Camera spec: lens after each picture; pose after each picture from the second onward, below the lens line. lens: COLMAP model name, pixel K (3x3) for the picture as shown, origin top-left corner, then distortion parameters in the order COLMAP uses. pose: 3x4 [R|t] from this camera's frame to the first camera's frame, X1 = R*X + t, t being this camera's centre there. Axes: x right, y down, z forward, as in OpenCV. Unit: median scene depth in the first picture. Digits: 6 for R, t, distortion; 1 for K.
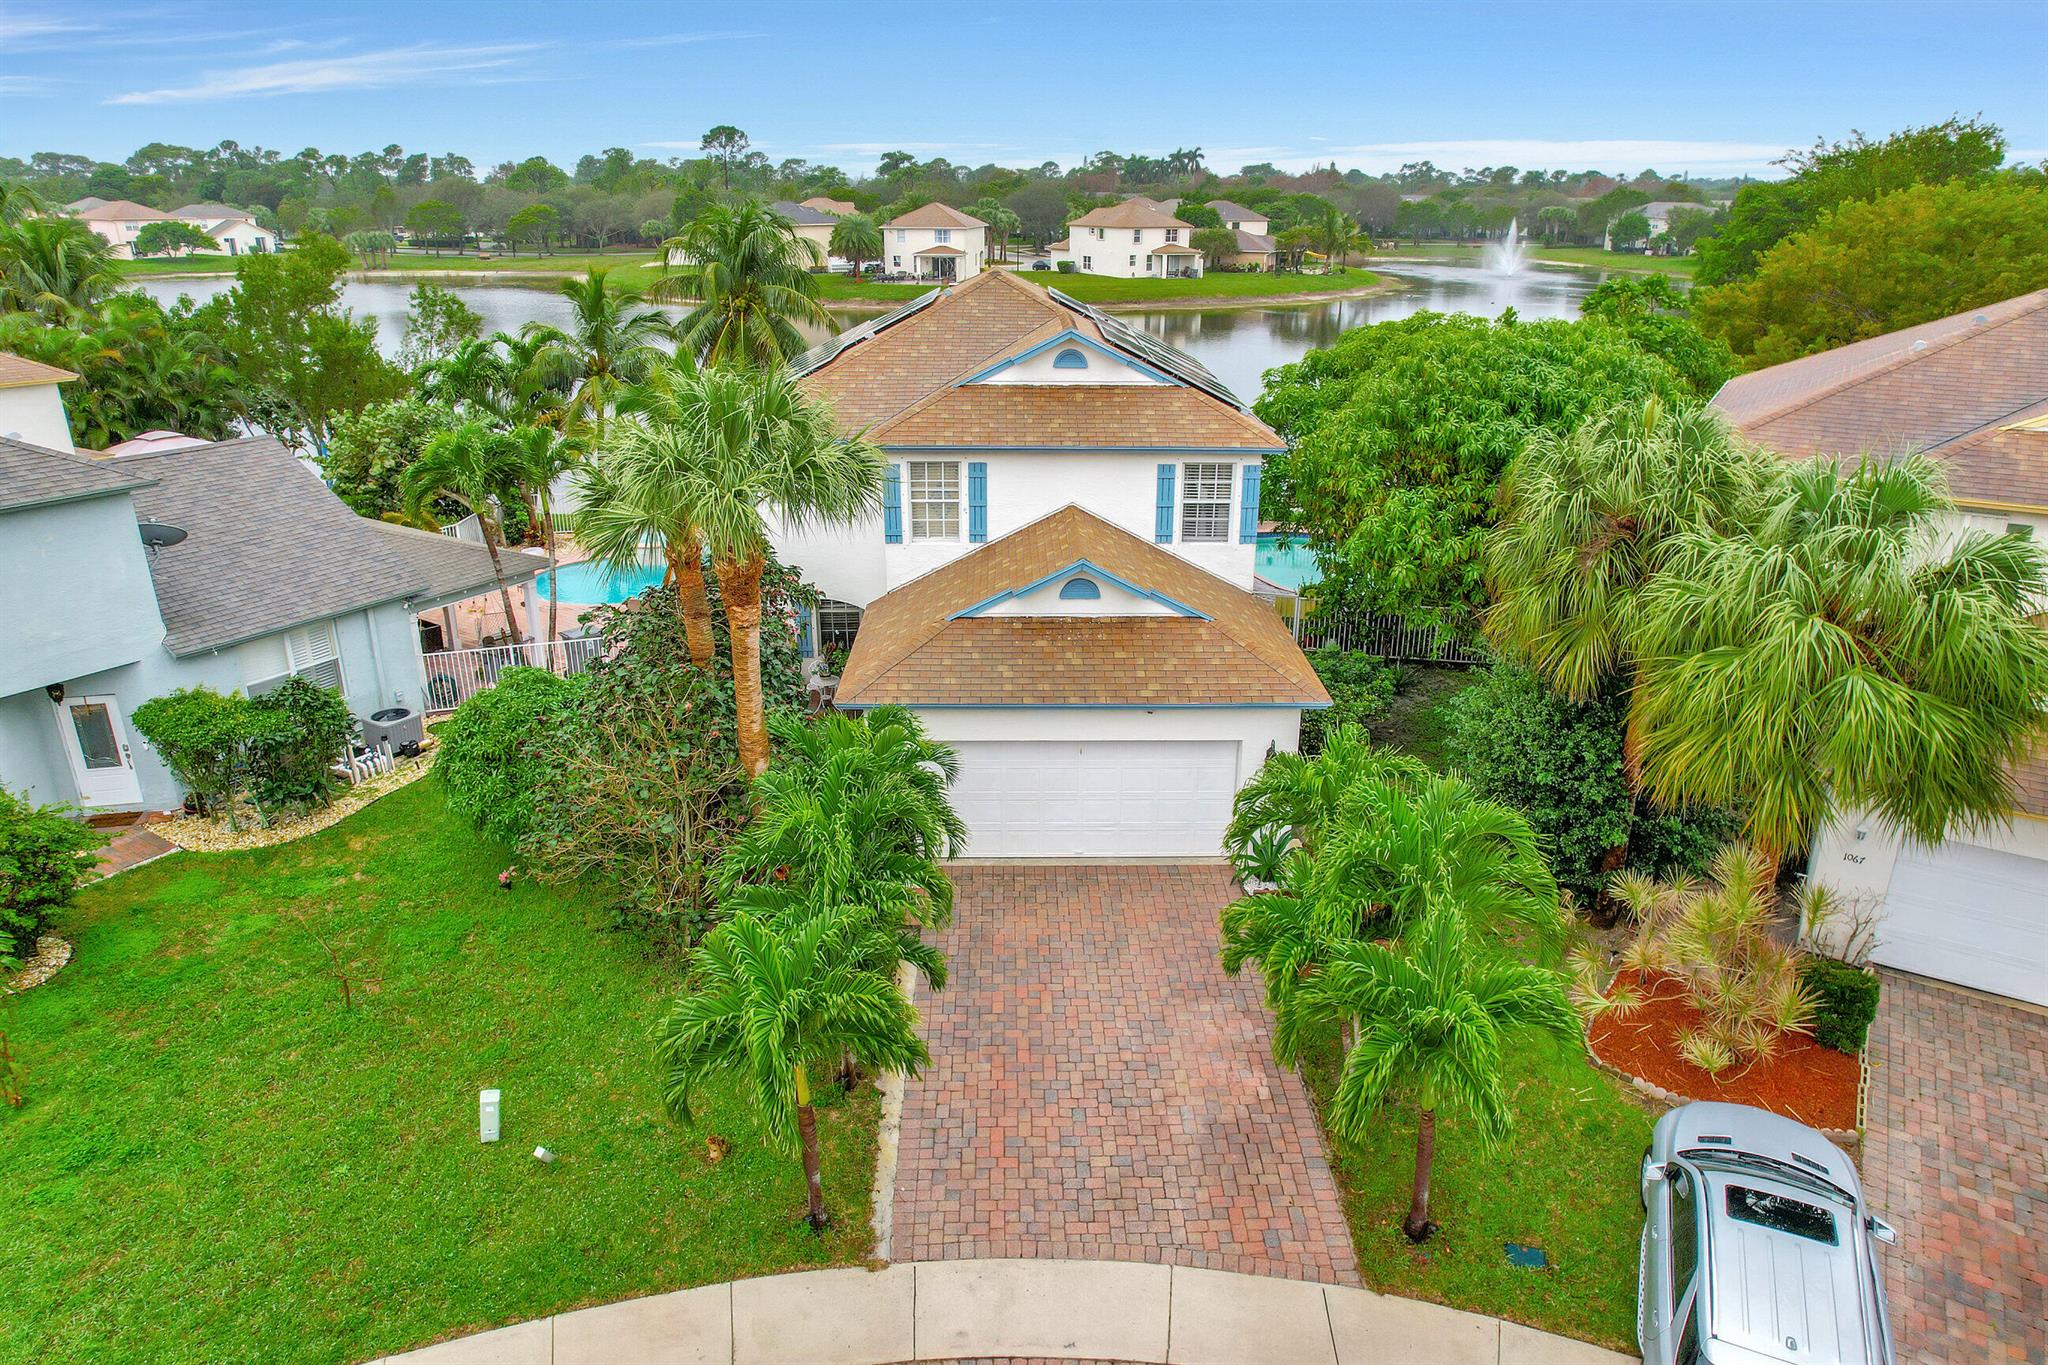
lens RADIAL K [[1322.8, 0, 1025.6], [0, 1322.8, 657.4], [0, 0, 1]] dist [-0.074810, 0.059965]
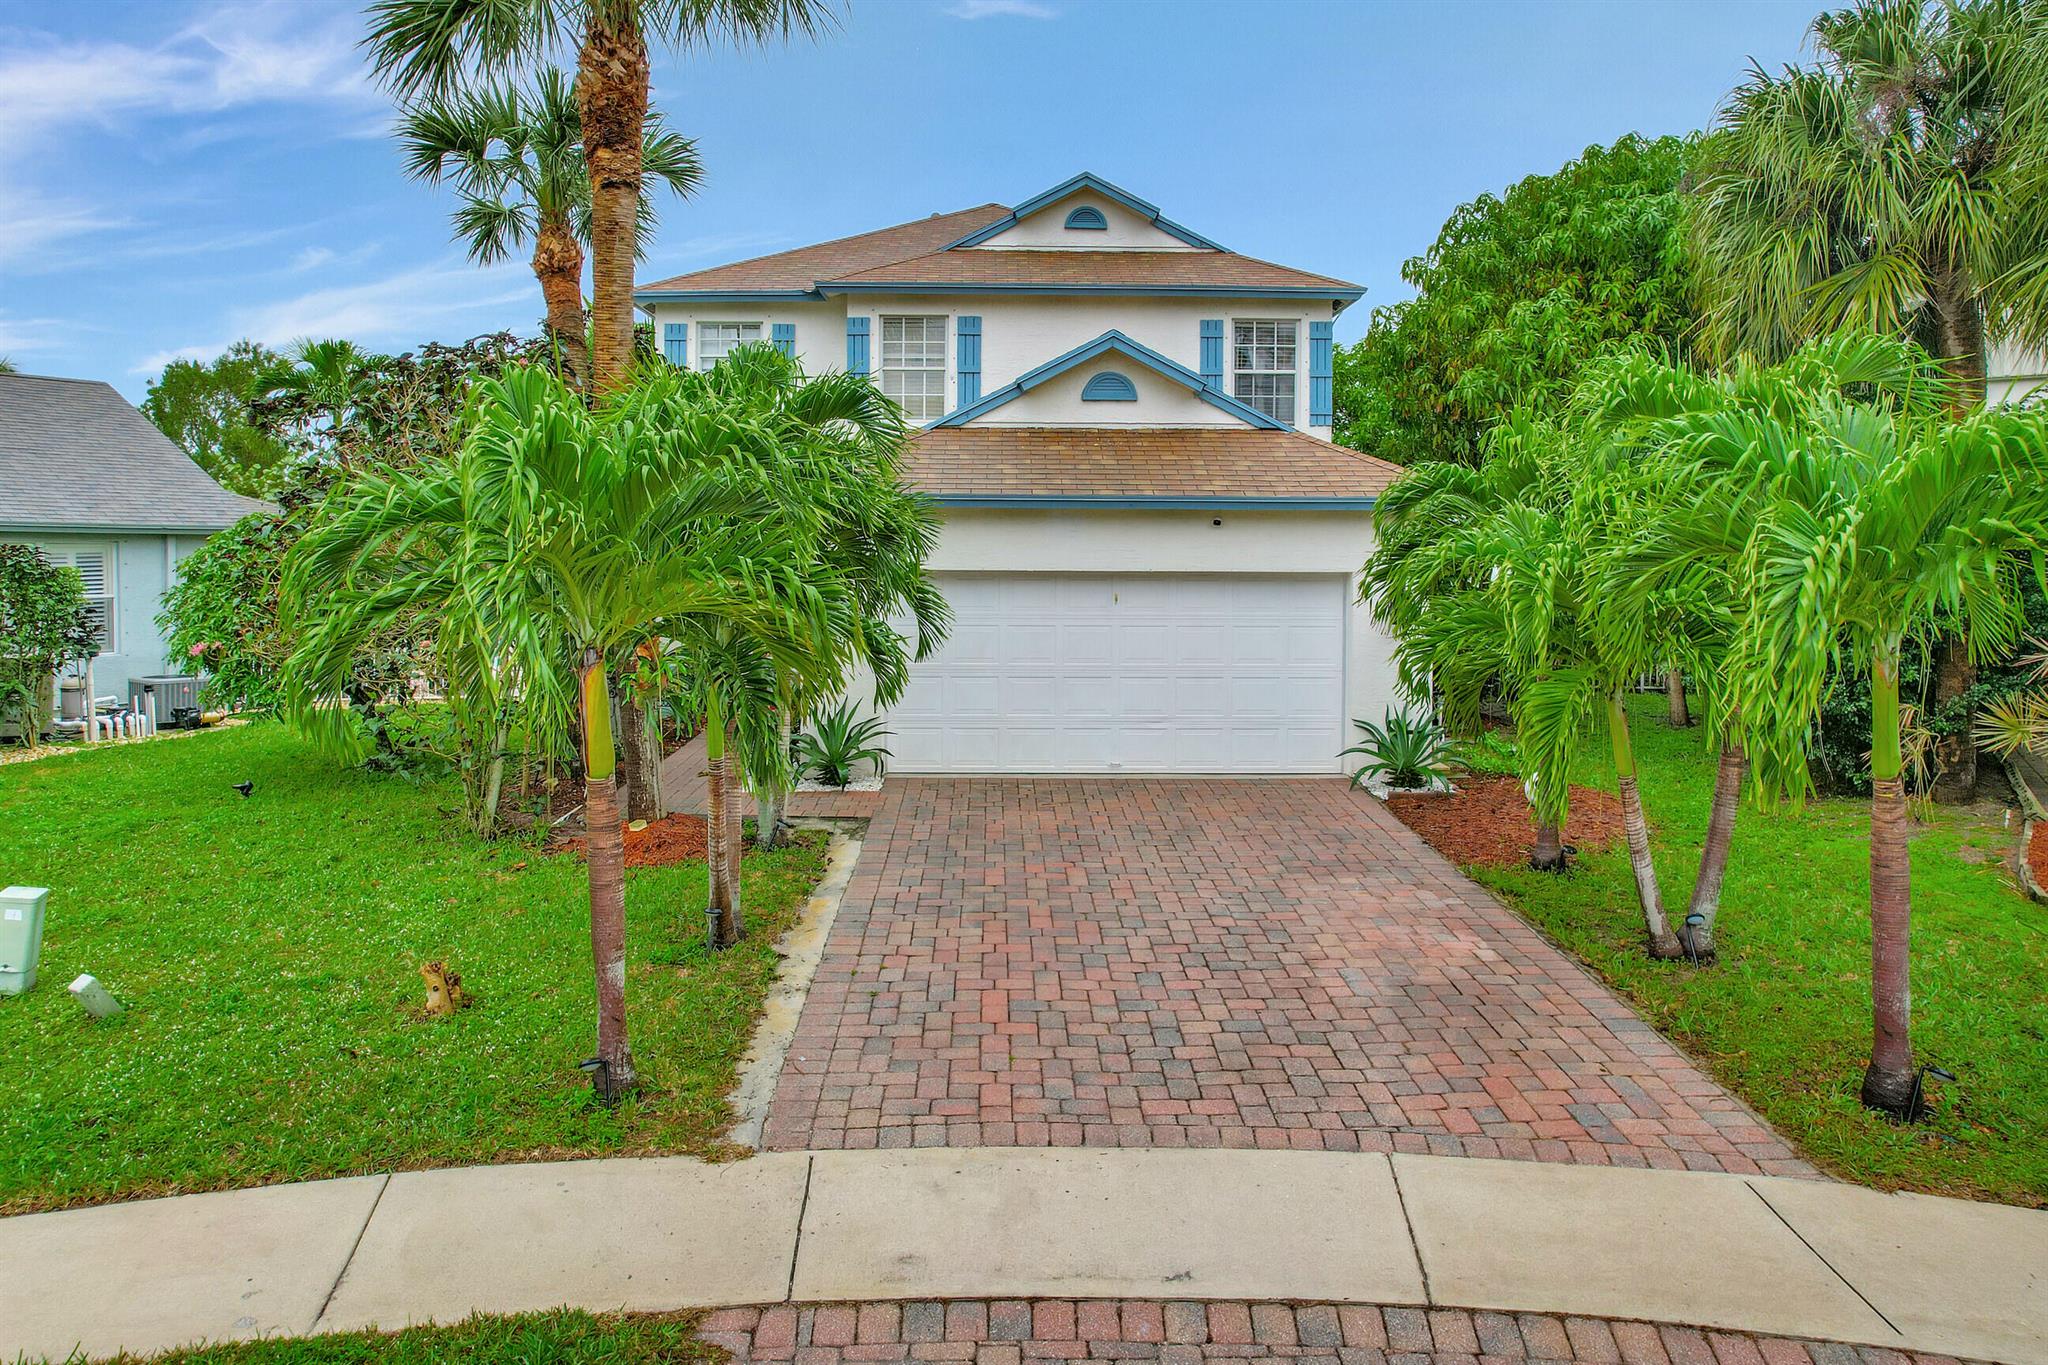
lens RADIAL K [[1354.6, 0, 1018.2], [0, 1354.6, 546.9], [0, 0, 1]] dist [-0.077161, 0.059926]
pose [[0.999997, 0.001204, 0.002271, -0.010314], [-0.000373, 0.942169, -0.335138, 0.278494], [-0.002543, 0.335136, 0.942166, 0.329290]]
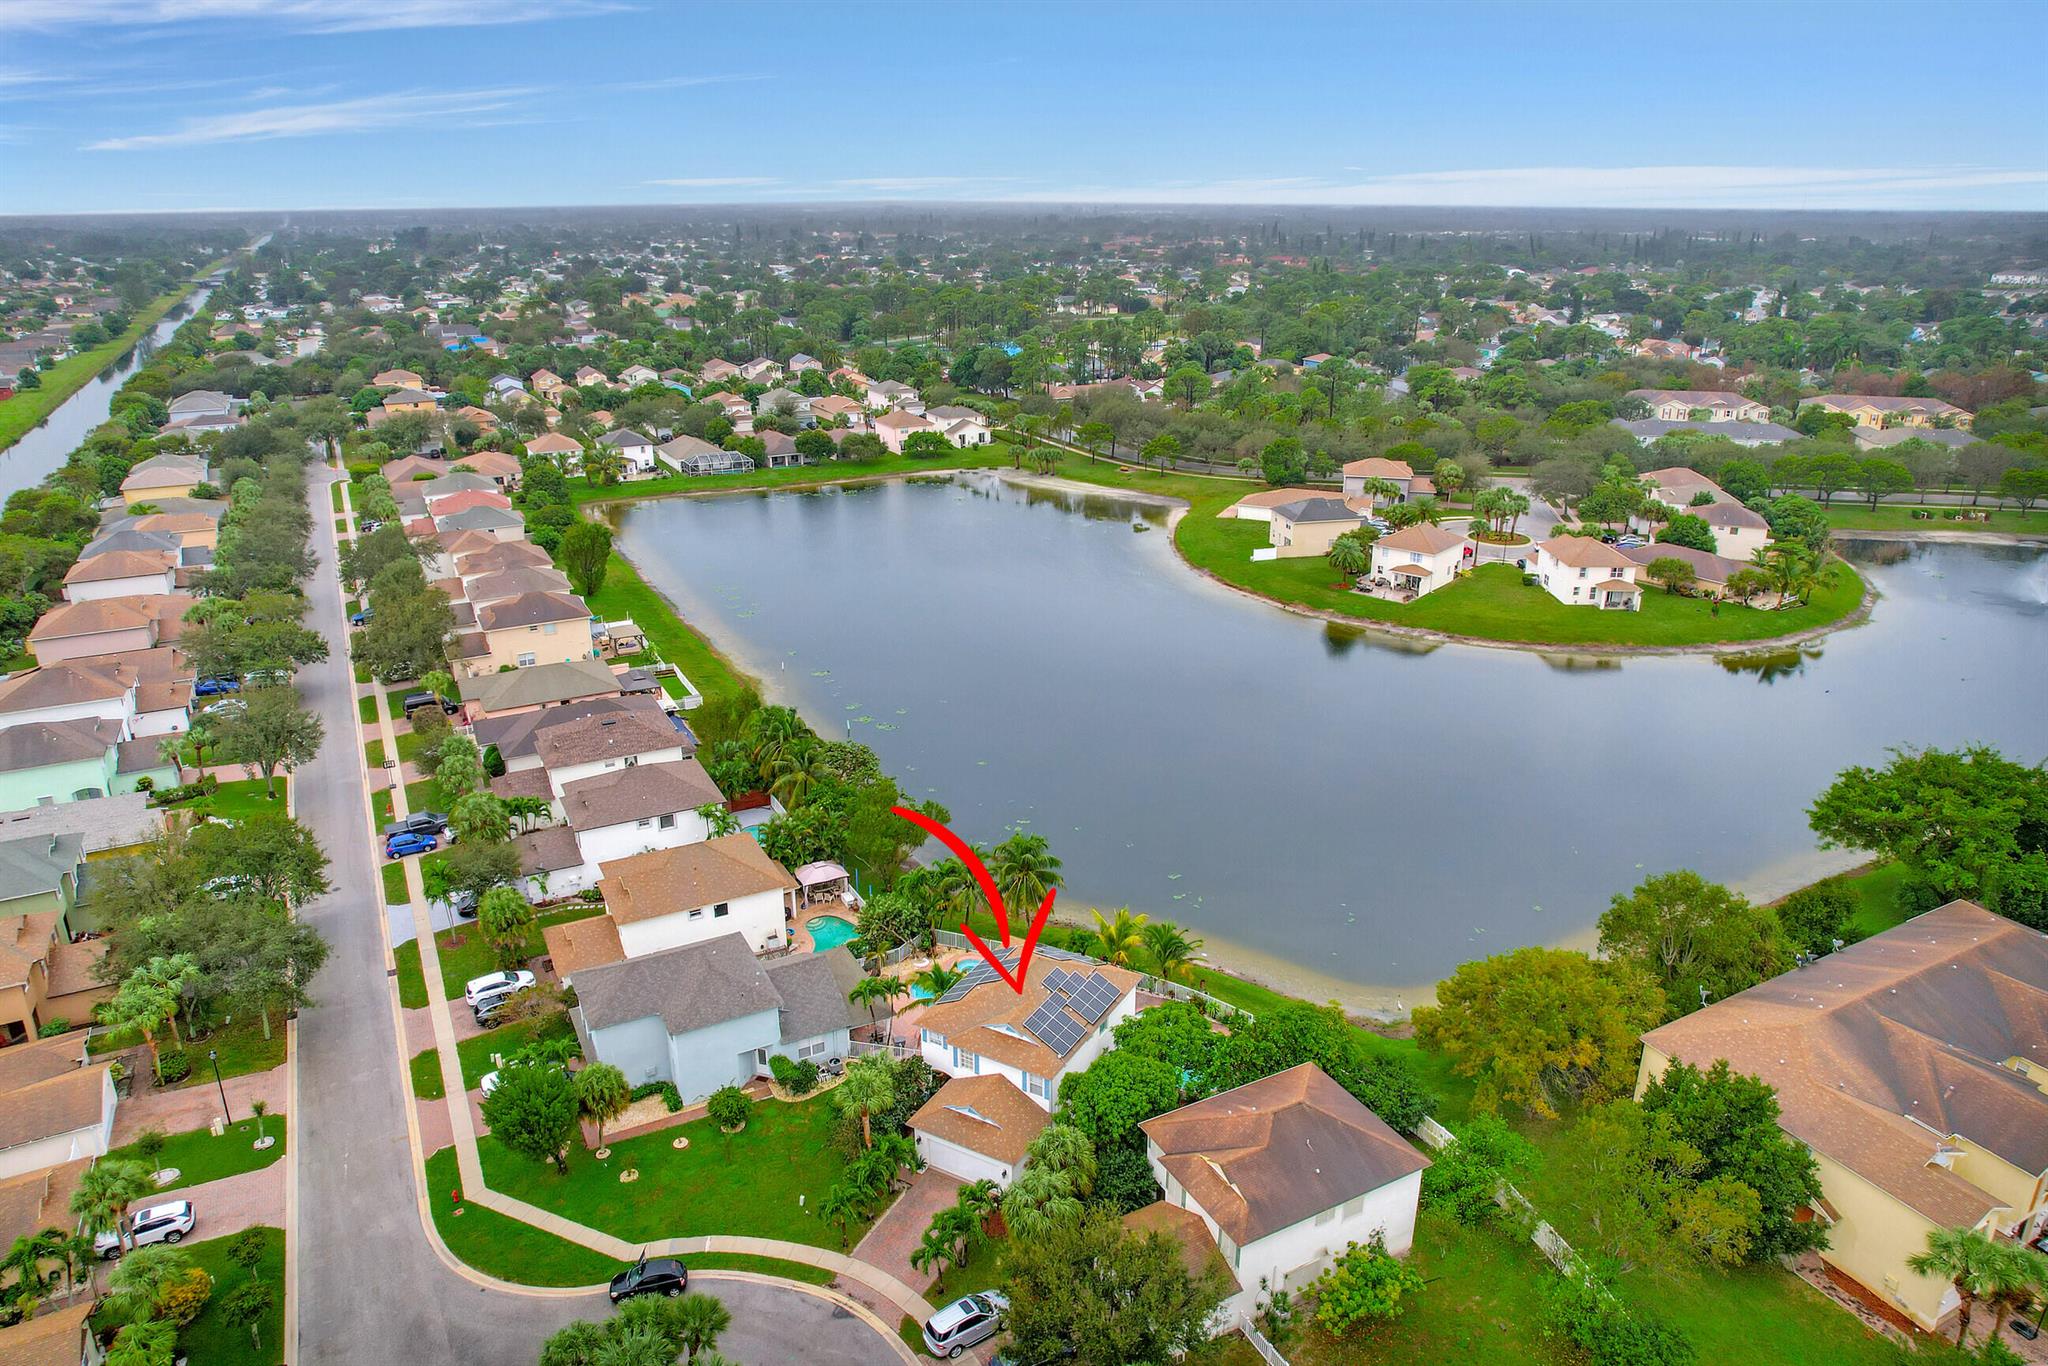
lens RADIAL K [[1322.8, 0, 1025.6], [0, 1322.8, 657.9], [0, 0, 1]] dist [-0.074810, 0.059965]
pose [[0.868122, 0.159992, -0.469859, 1.693797], [-0.171062, 0.985070, 0.019369, -1.398763], [0.465943, 0.063560, 0.882529, -2.269687]]
